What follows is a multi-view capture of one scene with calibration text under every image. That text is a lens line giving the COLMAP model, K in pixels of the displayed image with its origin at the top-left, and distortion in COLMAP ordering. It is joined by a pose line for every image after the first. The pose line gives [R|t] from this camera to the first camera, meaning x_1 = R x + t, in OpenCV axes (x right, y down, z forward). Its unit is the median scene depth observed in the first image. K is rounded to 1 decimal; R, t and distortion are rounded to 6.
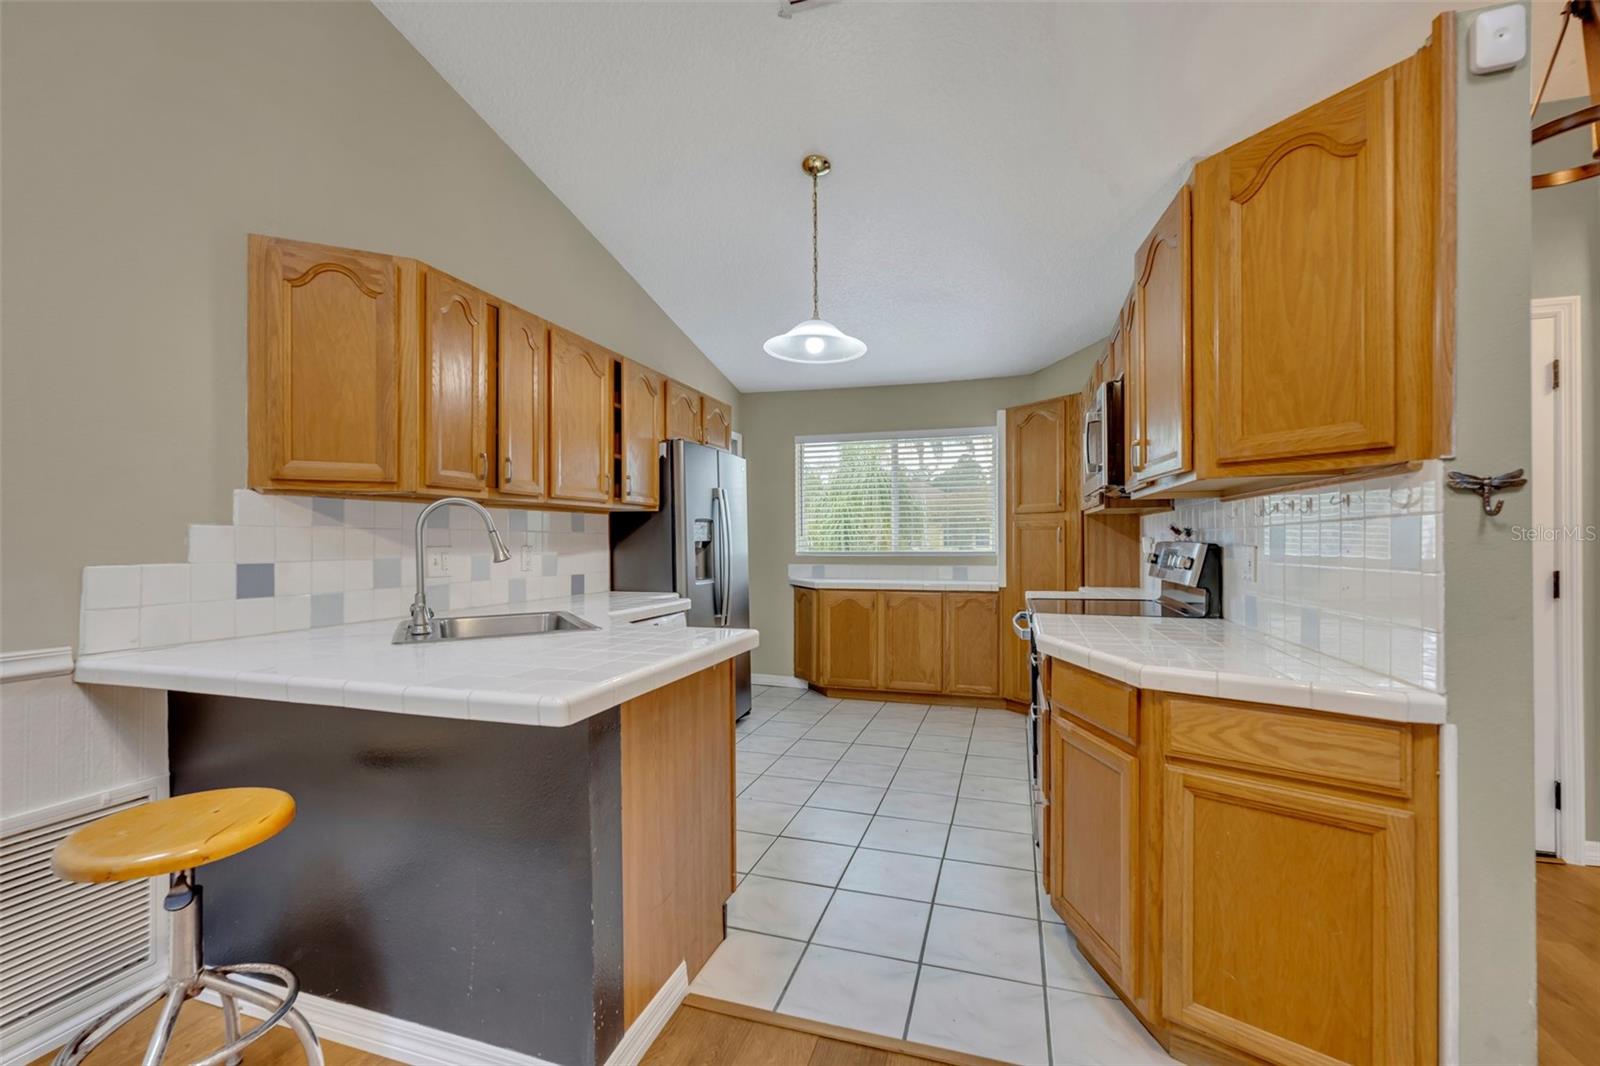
lens RADIAL K [[649.7, 0, 799.3], [0, 649.7, 536.4], [0, 0, 1]] dist [-0.003256, 0.000423]
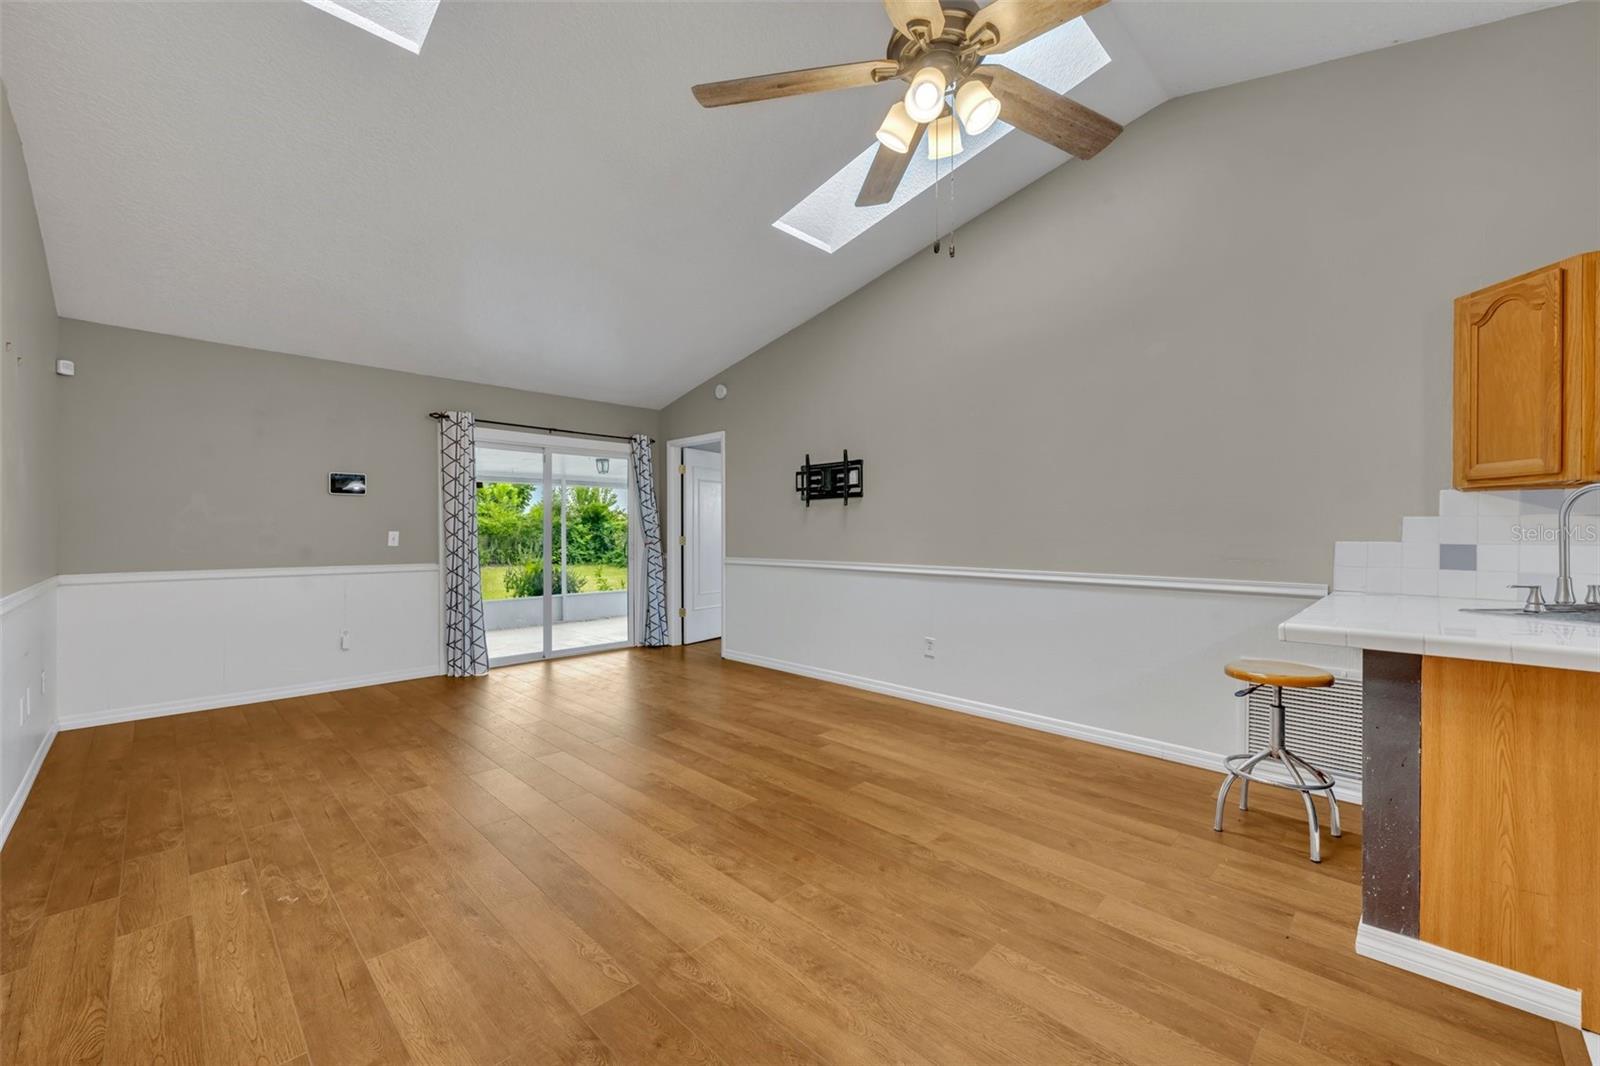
lens RADIAL K [[636.1, 0, 788.7], [0, 636.1, 529.5], [0, 0, 1]] dist [-0.004020, 0.000901]
pose [[-0.450195, 0.001065, -0.892930, 0.741513], [0.006996, 0.999973, -0.002335, 0.003983], [0.892903, -0.007298, -0.450190, 0.272806]]
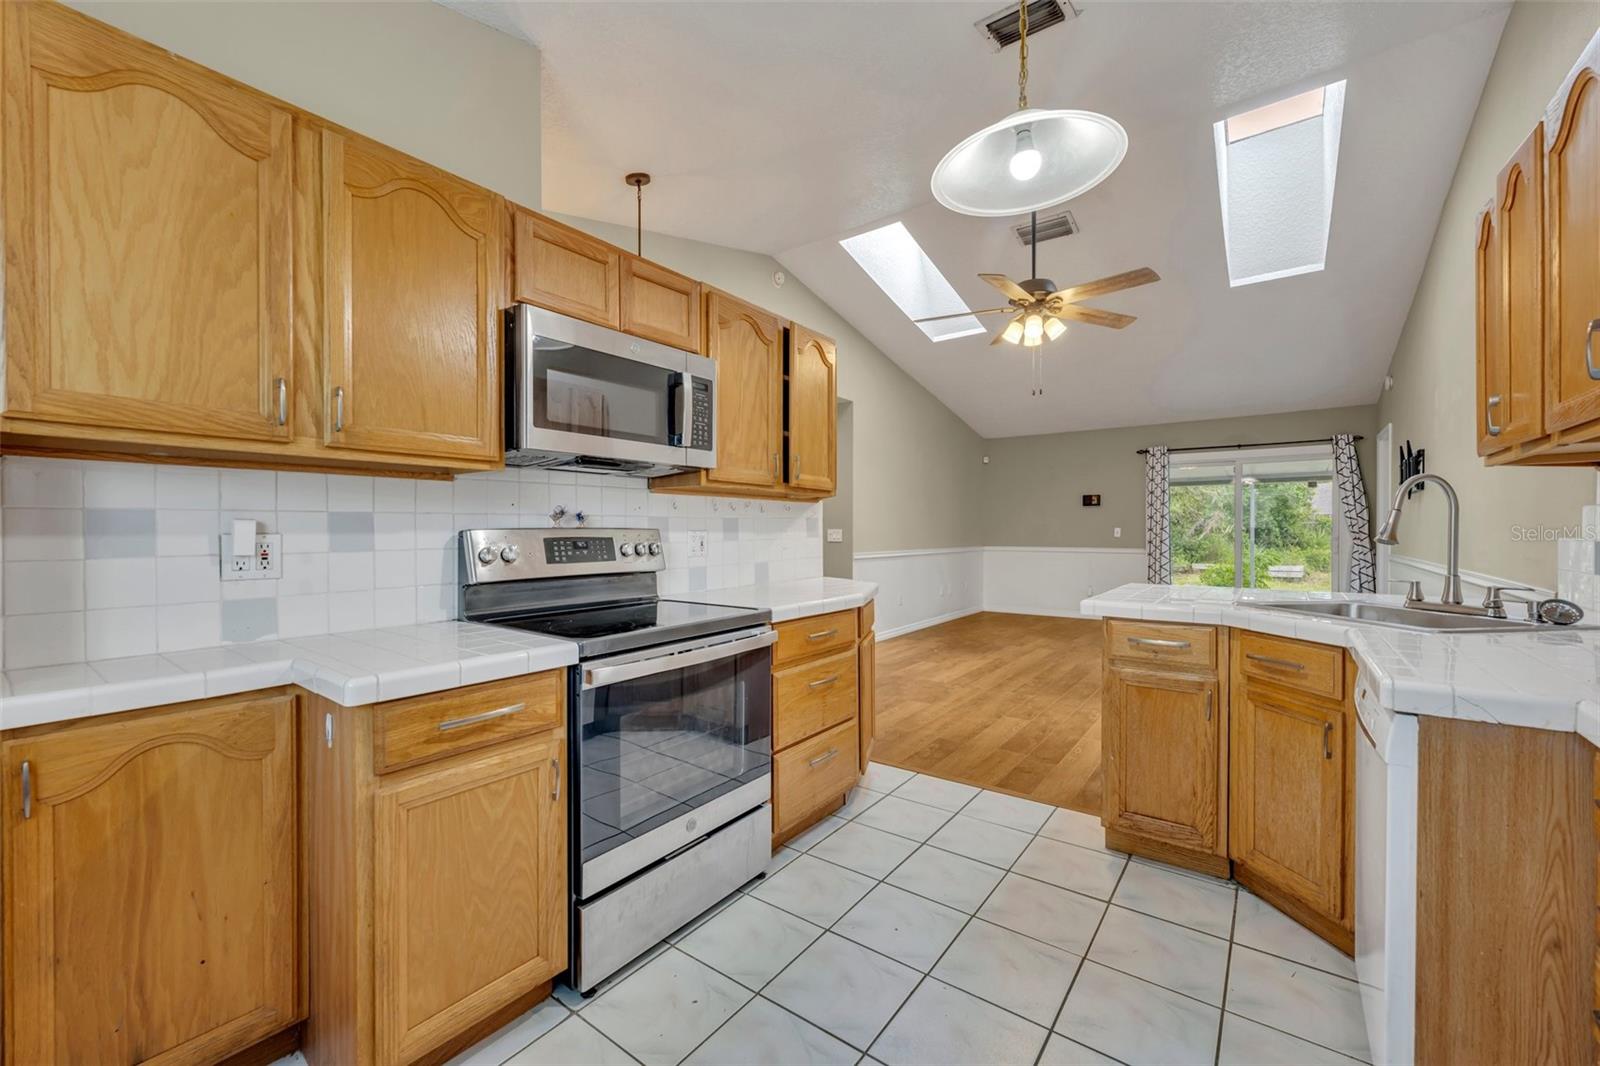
lens RADIAL K [[636.1, 0, 794.1], [0, 636.1, 532.6], [0, 0, 1]] dist [-0.004020, 0.000901]
pose [[-0.945547, 0.005936, 0.325430, 0.028344], [0.005356, 0.999982, -0.002681, 0.017799], [-0.325440, -0.000792, -0.945562, 1.808109]]
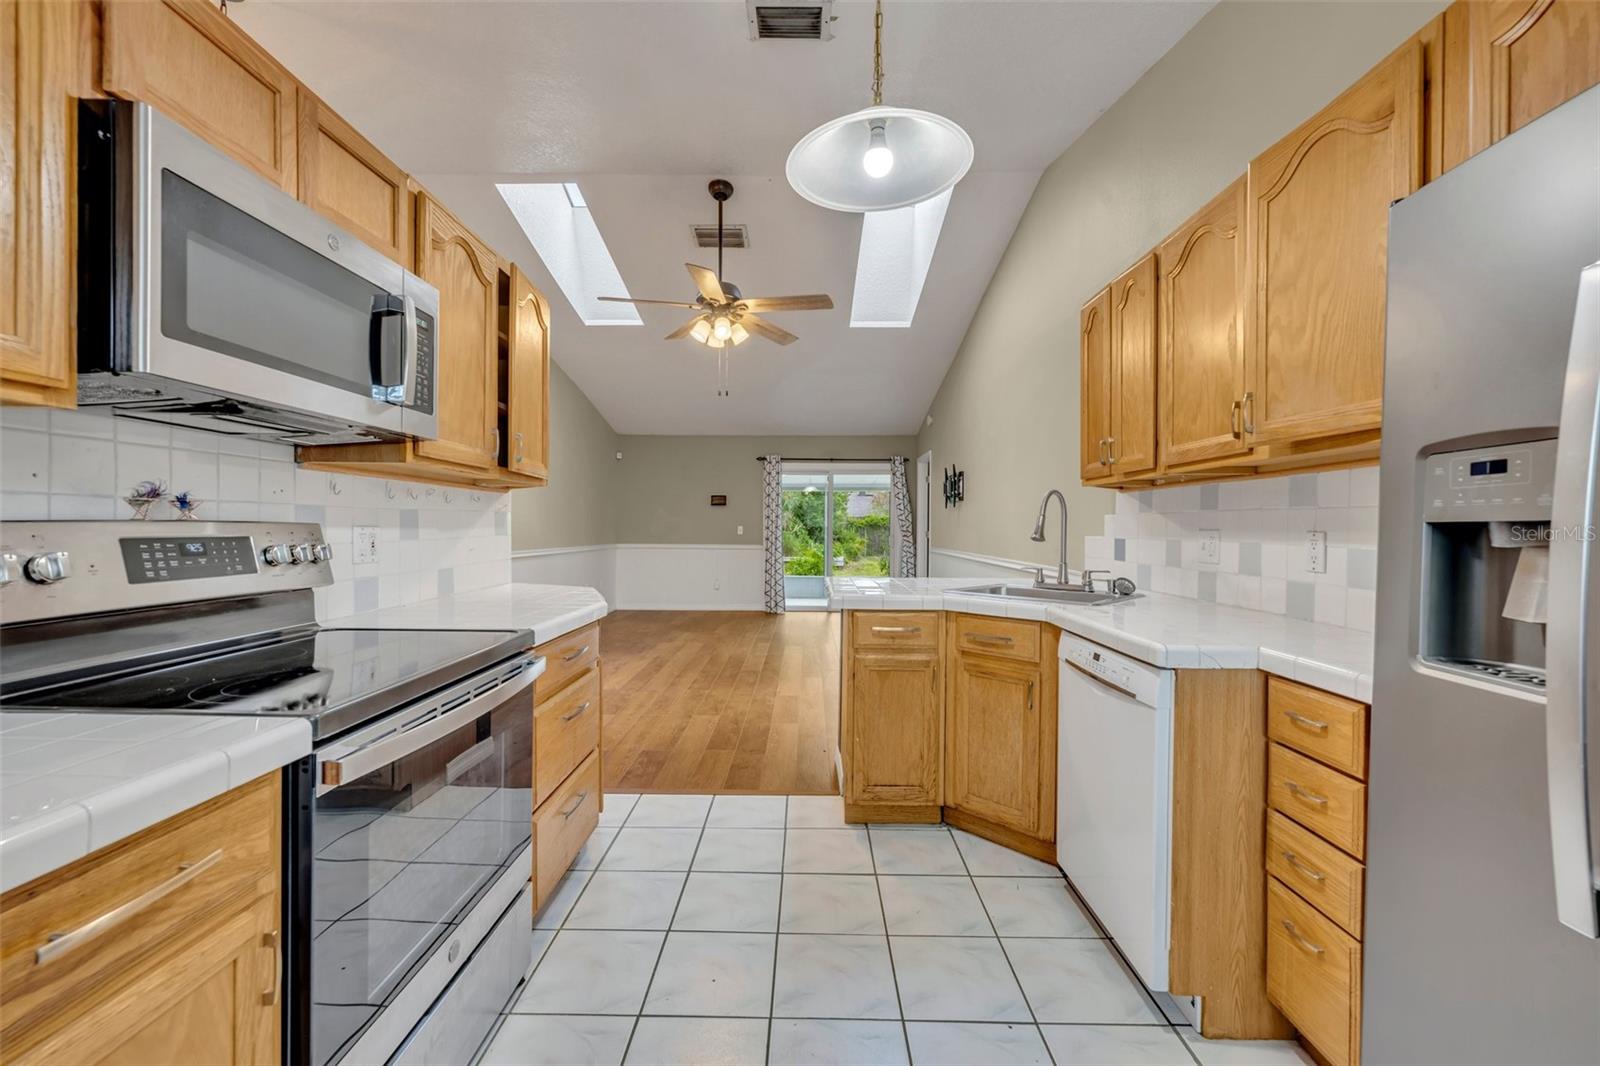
lens RADIAL K [[636.1, 0, 792.9], [0, 636.1, 531.7], [0, 0, 1]] dist [-0.004020, 0.000901]
pose [[-0.956816, 0.001299, -0.290691, 0.273858], [0.000499, 0.999996, 0.002827, 0.015287], [0.290693, 0.002560, -0.956813, 1.715878]]
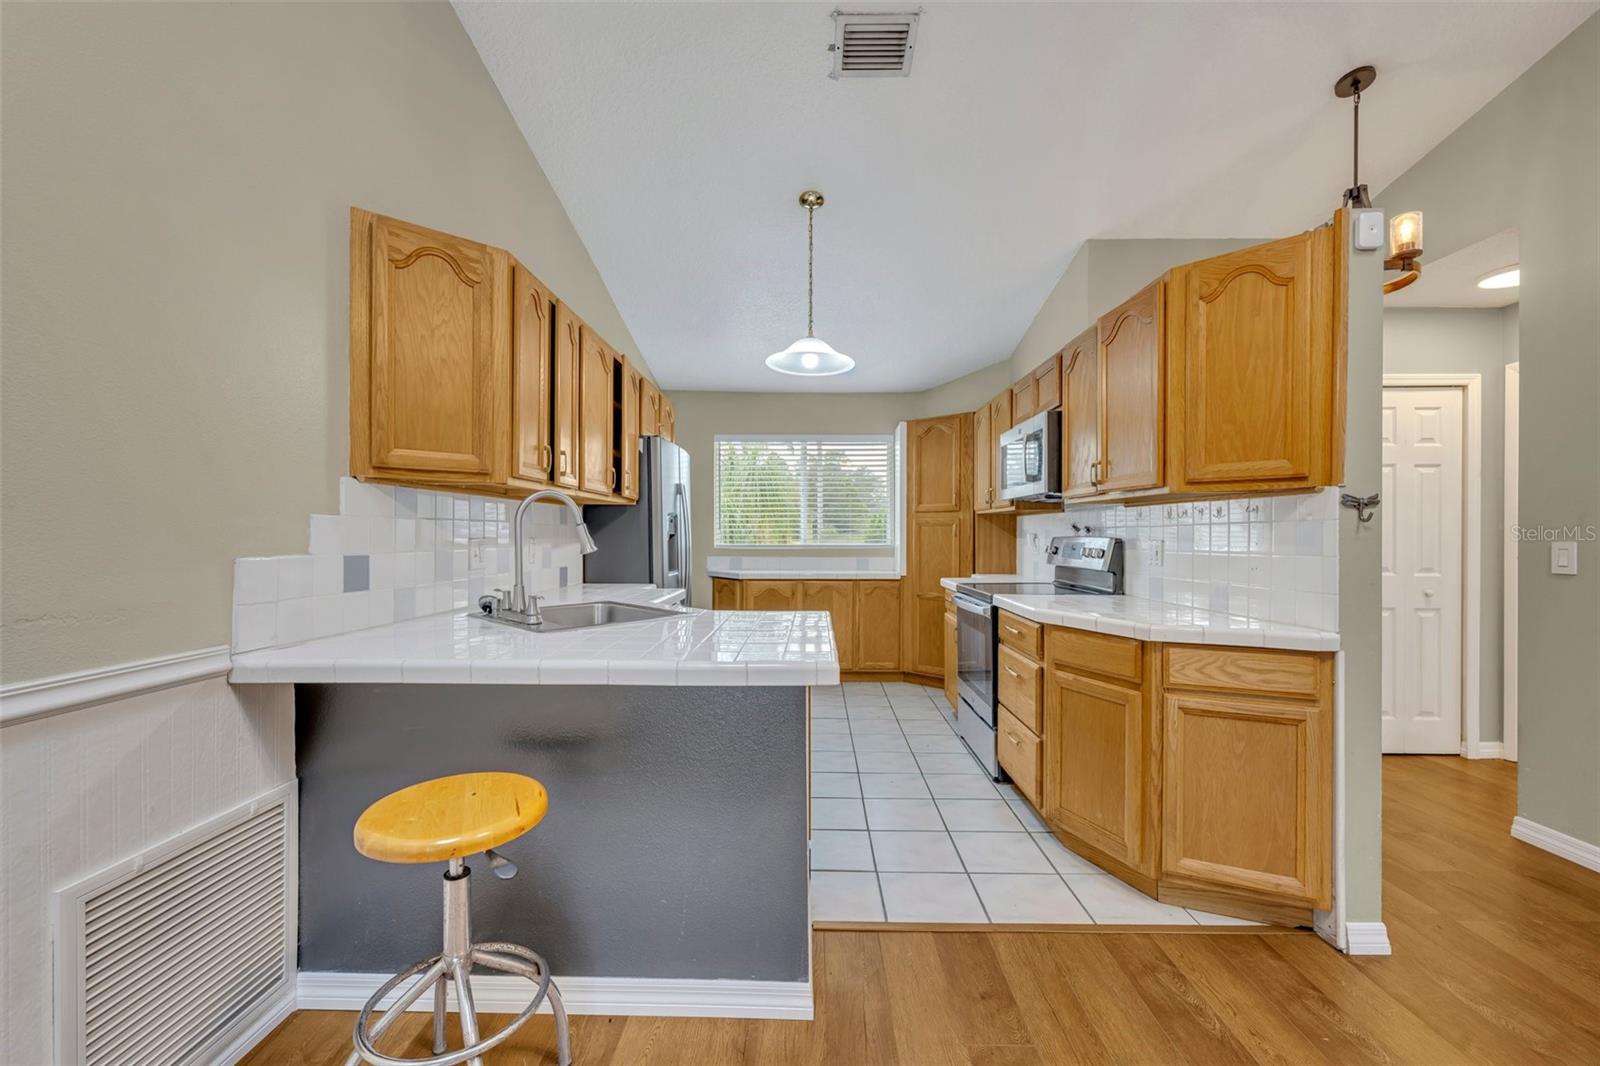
lens RADIAL K [[636.1, 0, 793.5], [0, 636.1, 533.6], [0, 0, 1]] dist [-0.004020, 0.000901]
pose [[0.957725, 0.006143, 0.287621, -0.376074], [-0.007614, 0.999963, 0.003995, 0.001097], [-0.287586, -0.006016, 0.957736, -0.058188]]
